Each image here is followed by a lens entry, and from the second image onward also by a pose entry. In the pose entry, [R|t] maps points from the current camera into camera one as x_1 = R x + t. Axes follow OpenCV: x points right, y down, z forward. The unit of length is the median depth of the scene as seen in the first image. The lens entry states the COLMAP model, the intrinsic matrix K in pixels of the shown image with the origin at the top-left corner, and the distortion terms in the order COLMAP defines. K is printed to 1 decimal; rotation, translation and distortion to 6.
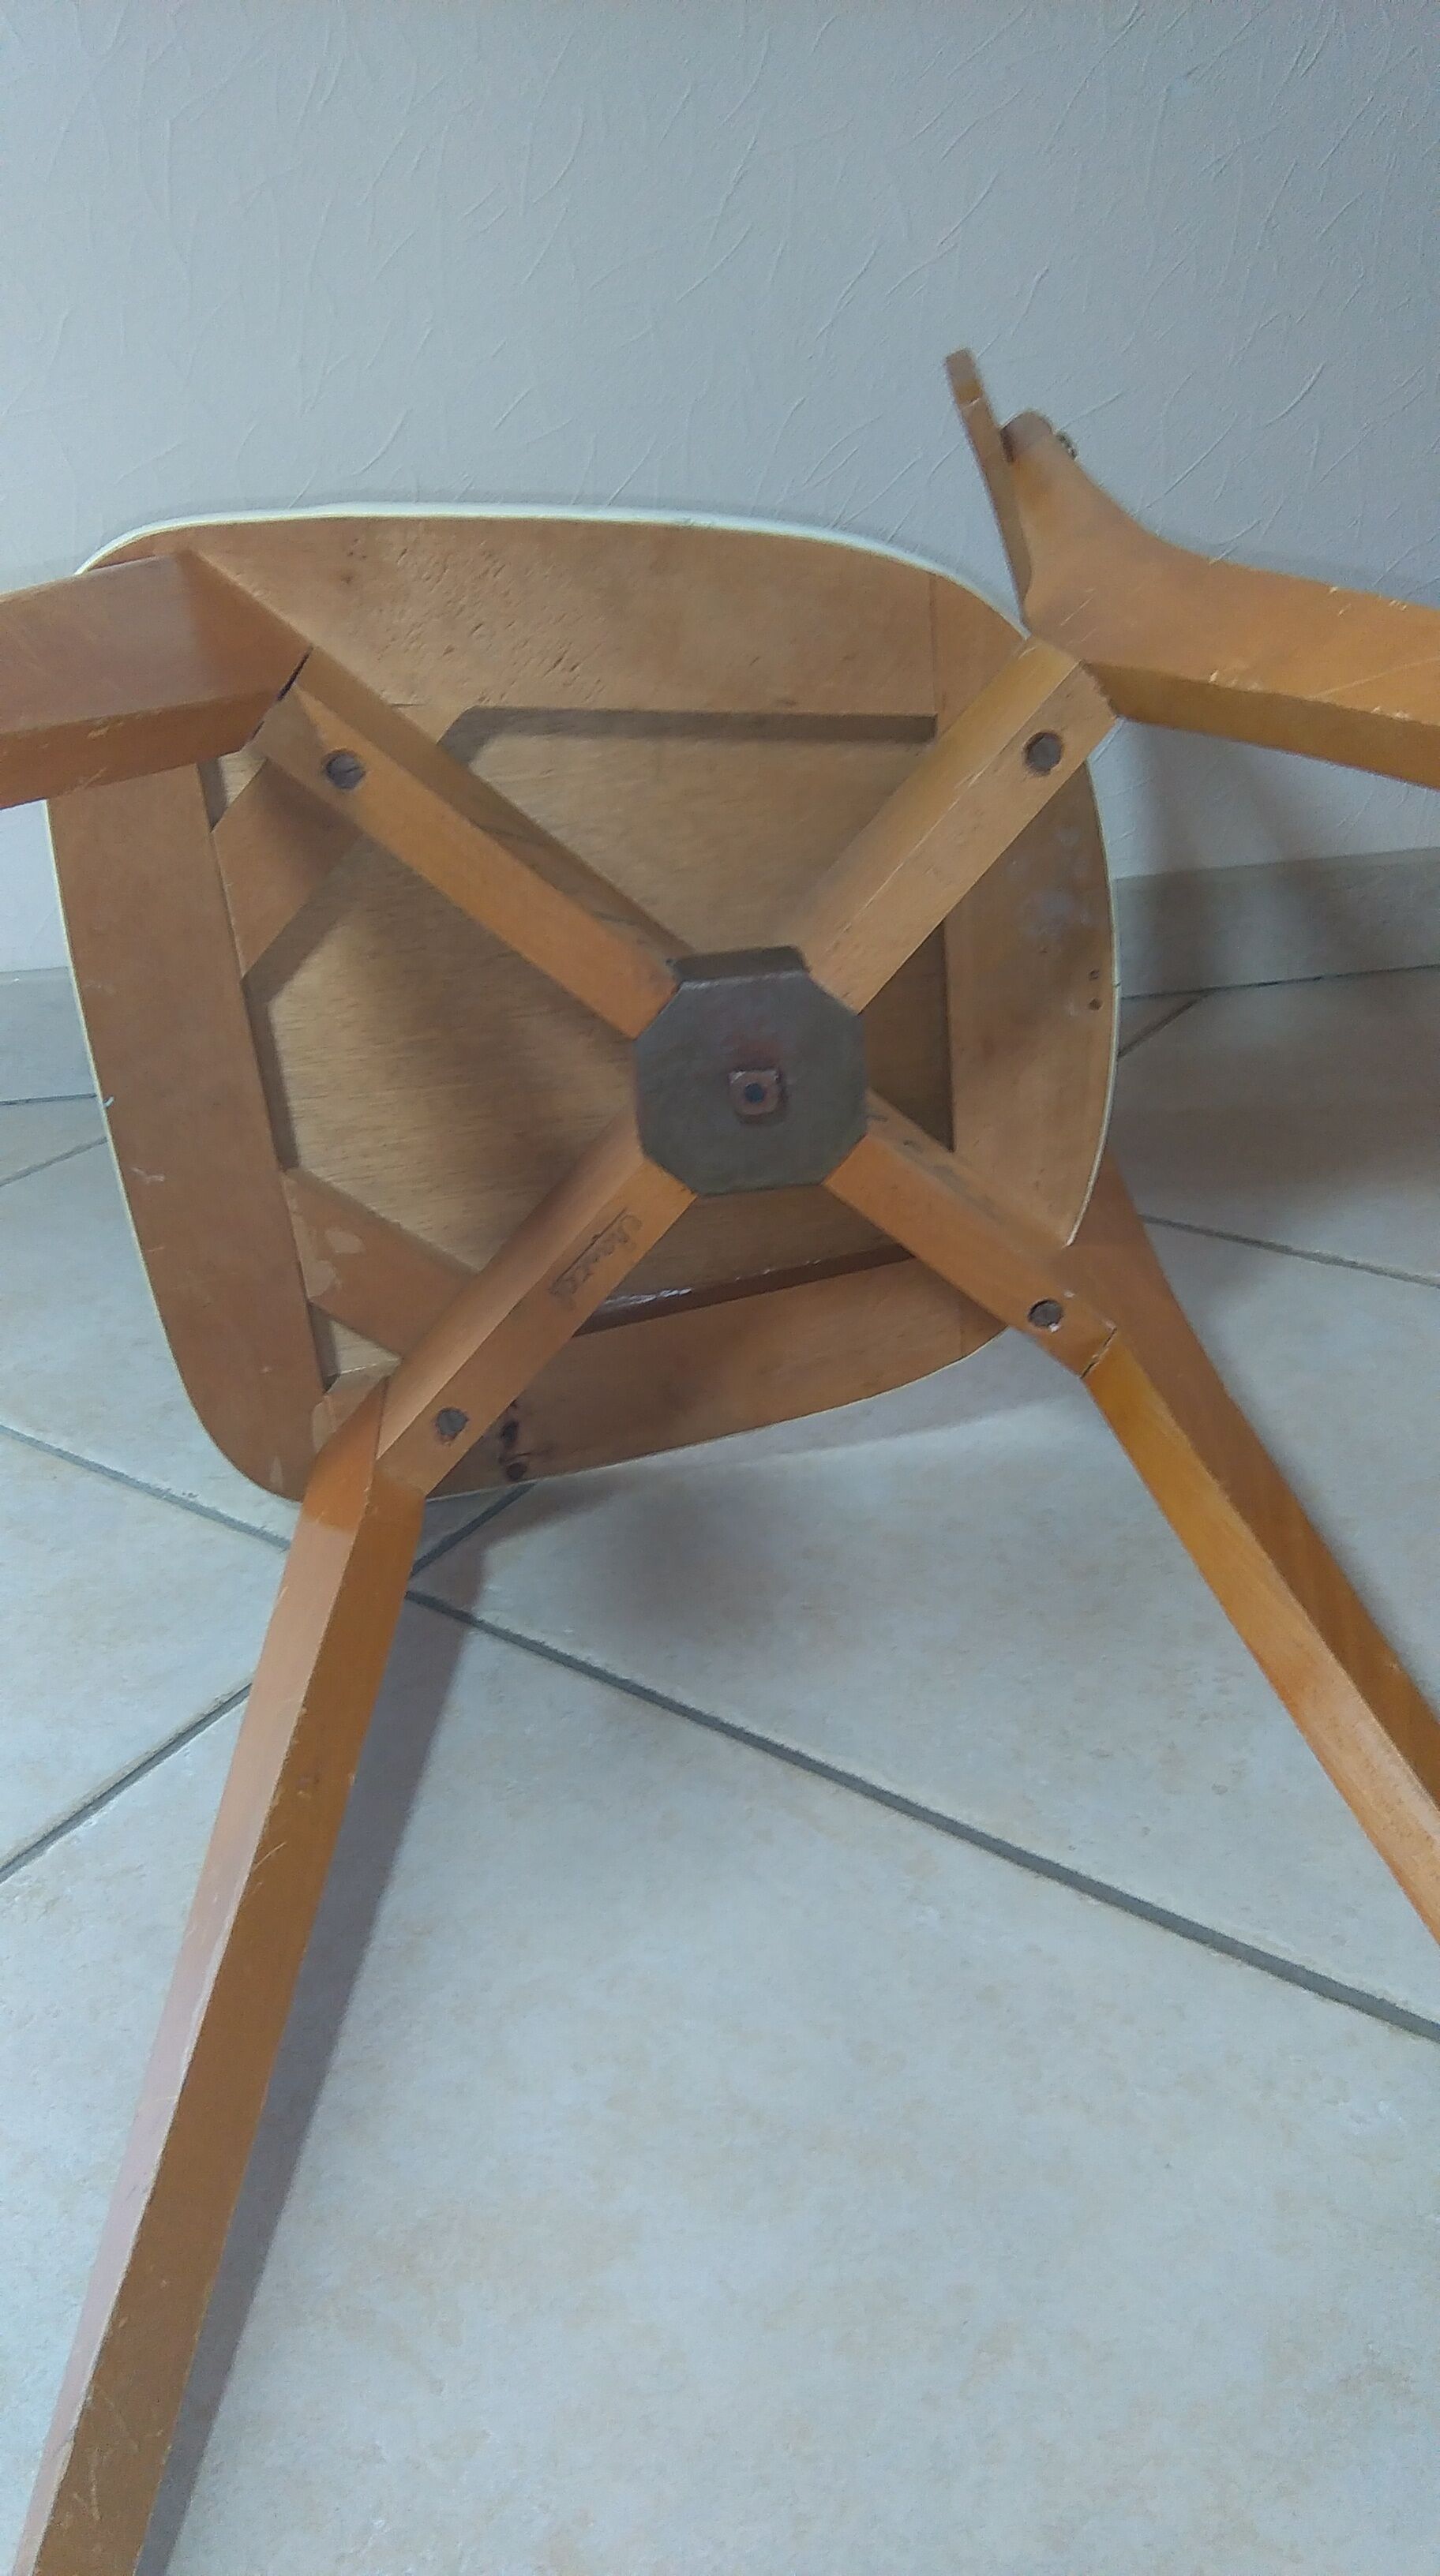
lens RADIAL K [[2023.1, 0, 714.2], [0, 2023.1, 1268.1], [0, 0, 1]] dist [0.025704, -0.025766]
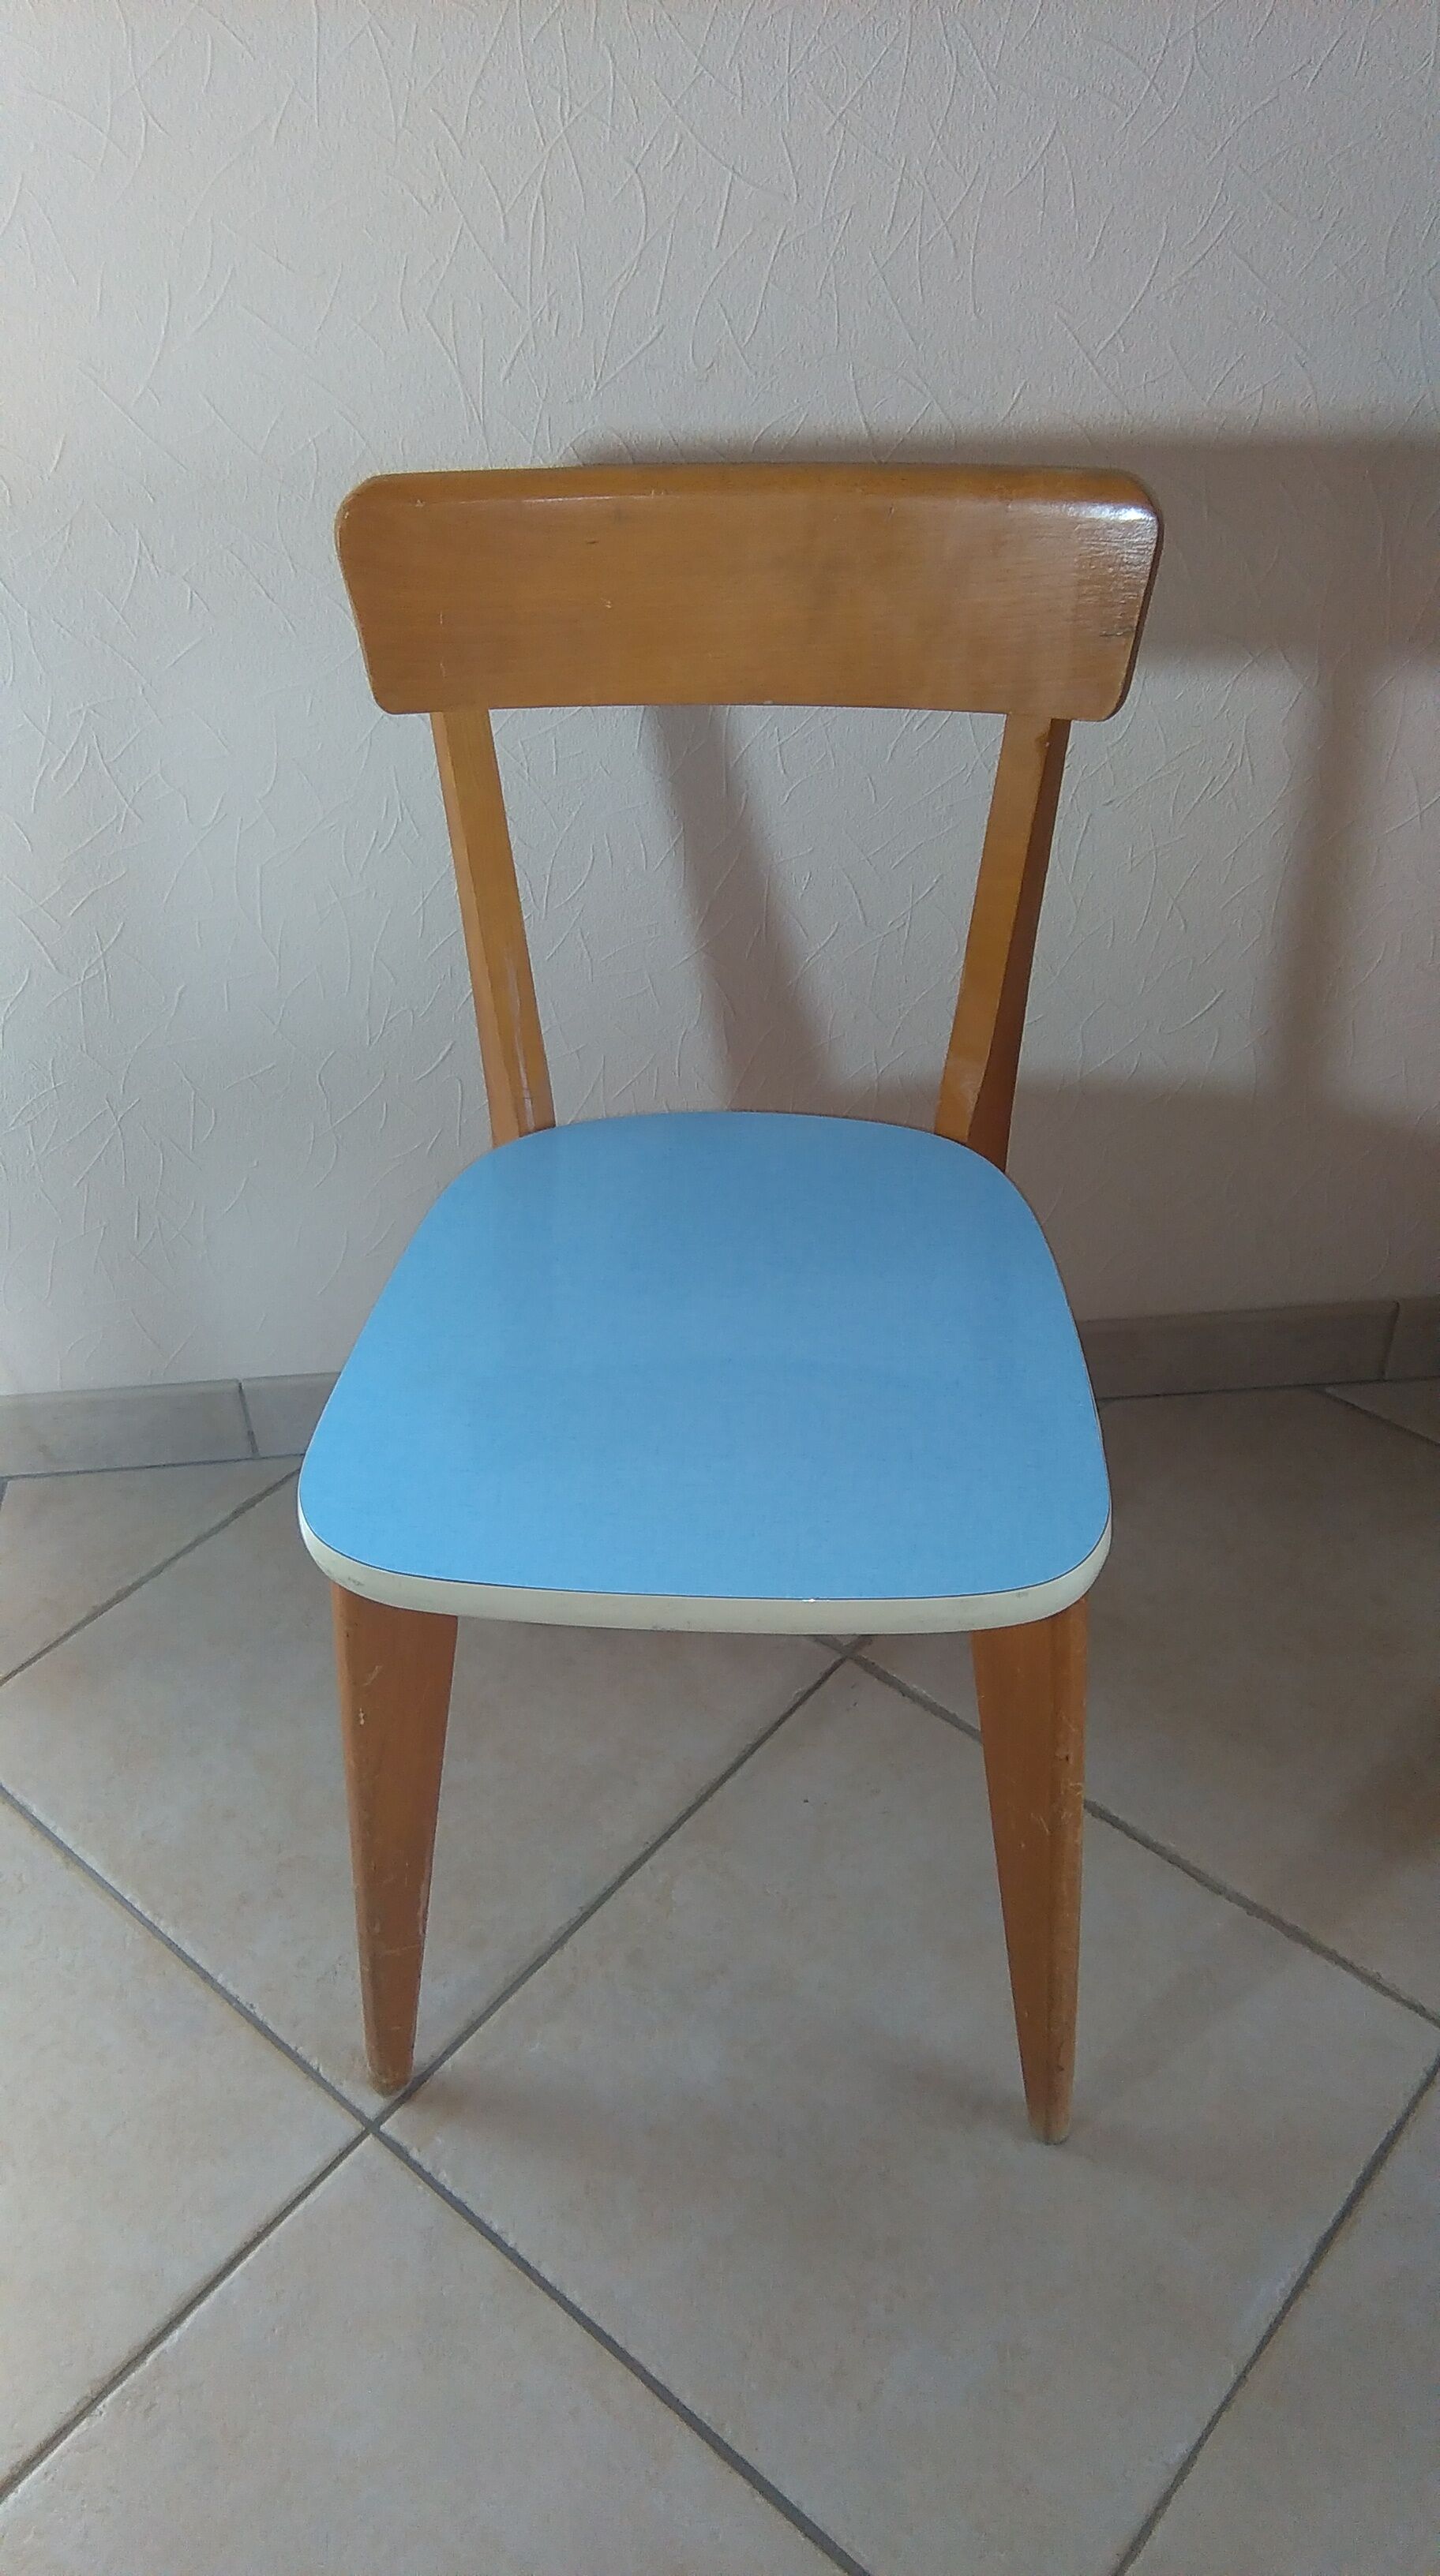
lens RADIAL K [[2023.1, 0, 720.6], [0, 2023.1, 1268.2], [0, 0, 1]] dist [0.025704, -0.025766]
pose [[0.994734, 0.070843, -0.074068, 0.179293], [-0.053514, 0.975329, 0.214174, -0.880447], [0.087414, -0.209082, 0.973983, -0.352138]]
